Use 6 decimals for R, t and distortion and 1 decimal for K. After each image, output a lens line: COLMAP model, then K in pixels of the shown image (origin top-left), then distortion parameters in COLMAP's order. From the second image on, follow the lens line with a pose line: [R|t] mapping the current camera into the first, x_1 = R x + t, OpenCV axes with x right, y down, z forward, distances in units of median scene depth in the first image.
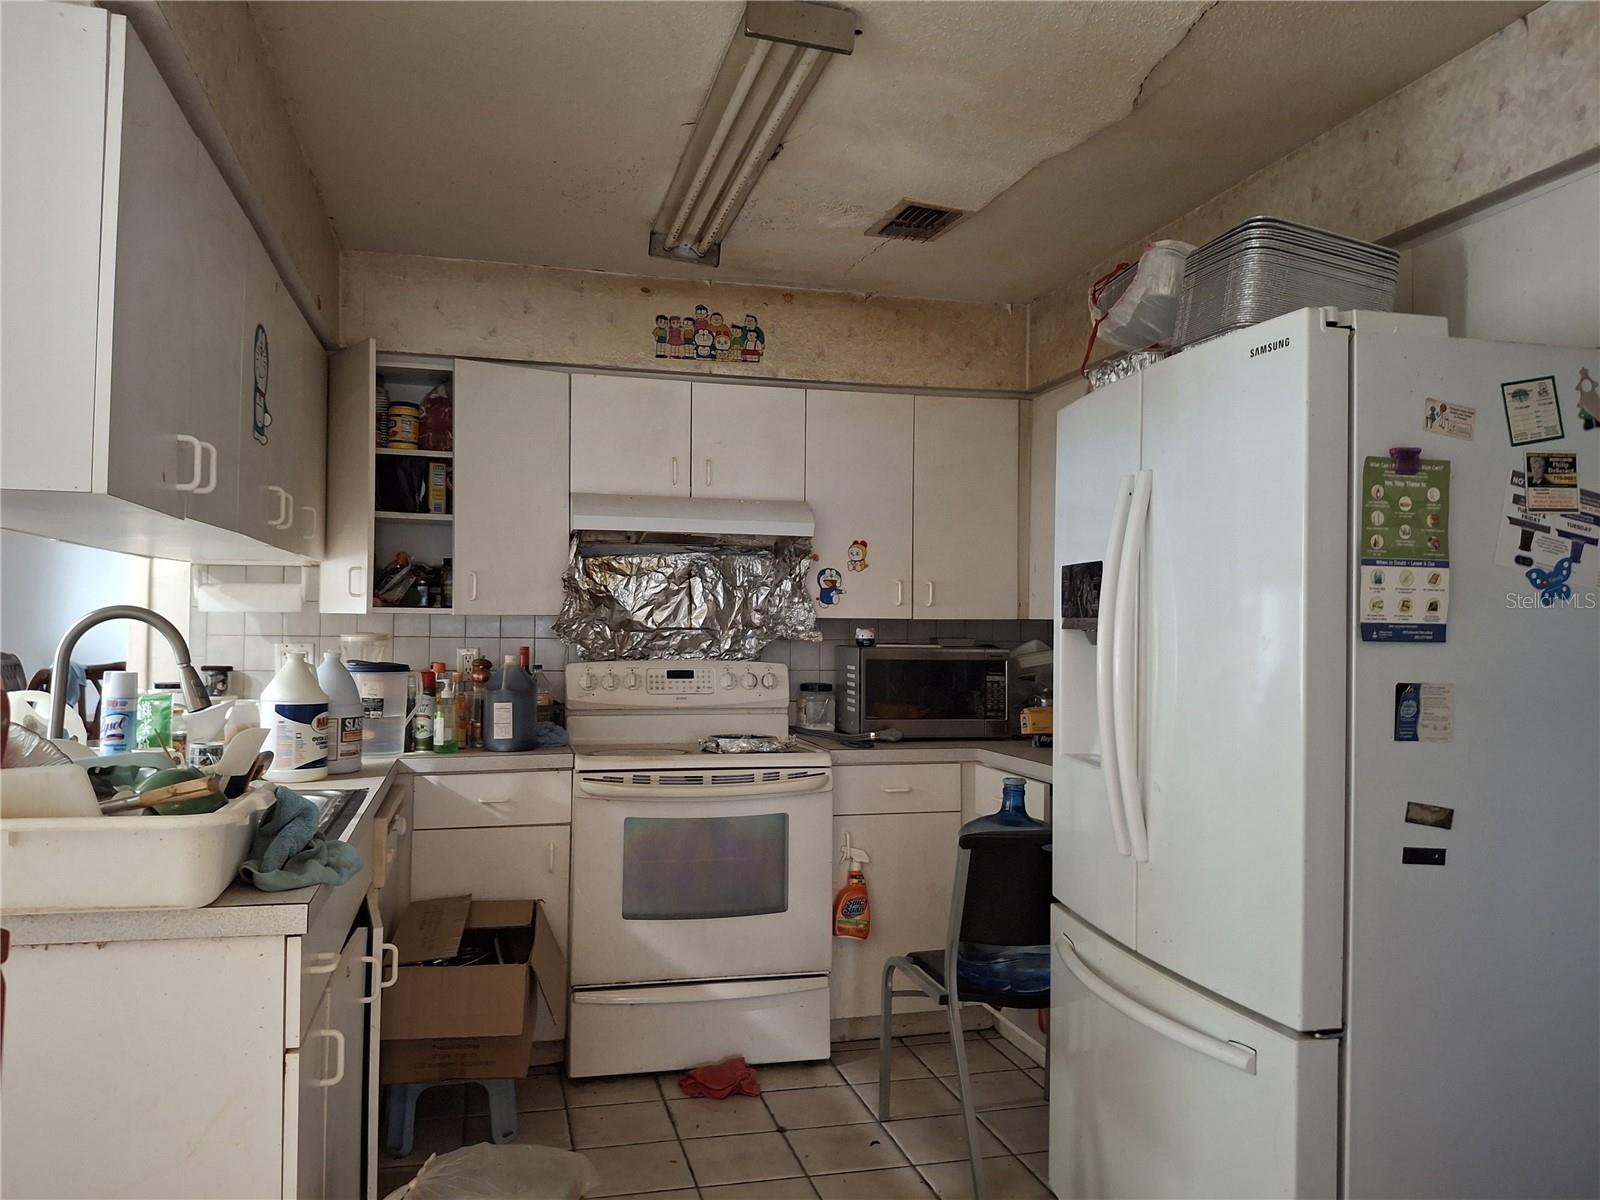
lens RADIAL K [[1199.5, 0, 797.1], [0, 1199.5, 608.3], [0, 0, 1]] dist [0.001625, 0.007875]
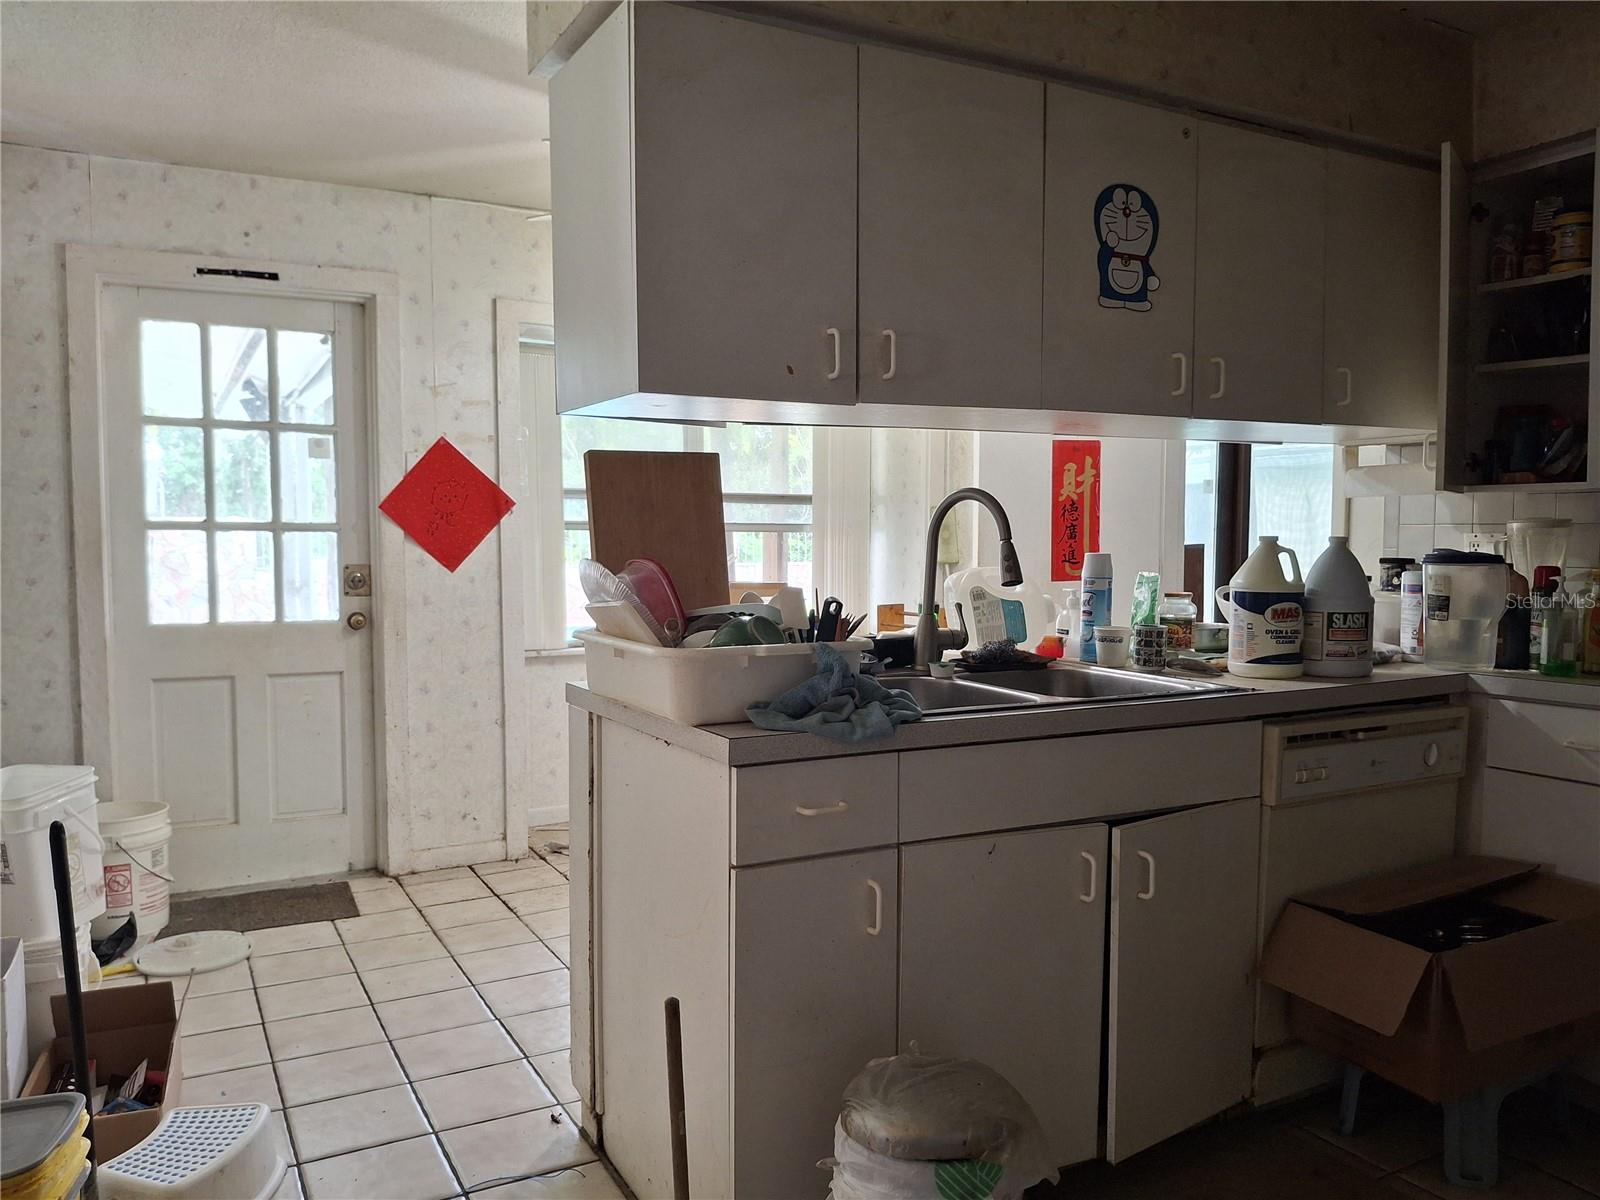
lens RADIAL K [[1199.5, 0, 797.1], [0, 1199.5, 608.3], [0, 0, 1]] dist [0.001625, 0.007875]
pose [[0.243038, 0.047254, -0.968865, 0.376090], [0.020222, 0.998349, 0.053764, 0.035775], [0.969806, -0.032659, 0.241681, 0.438809]]
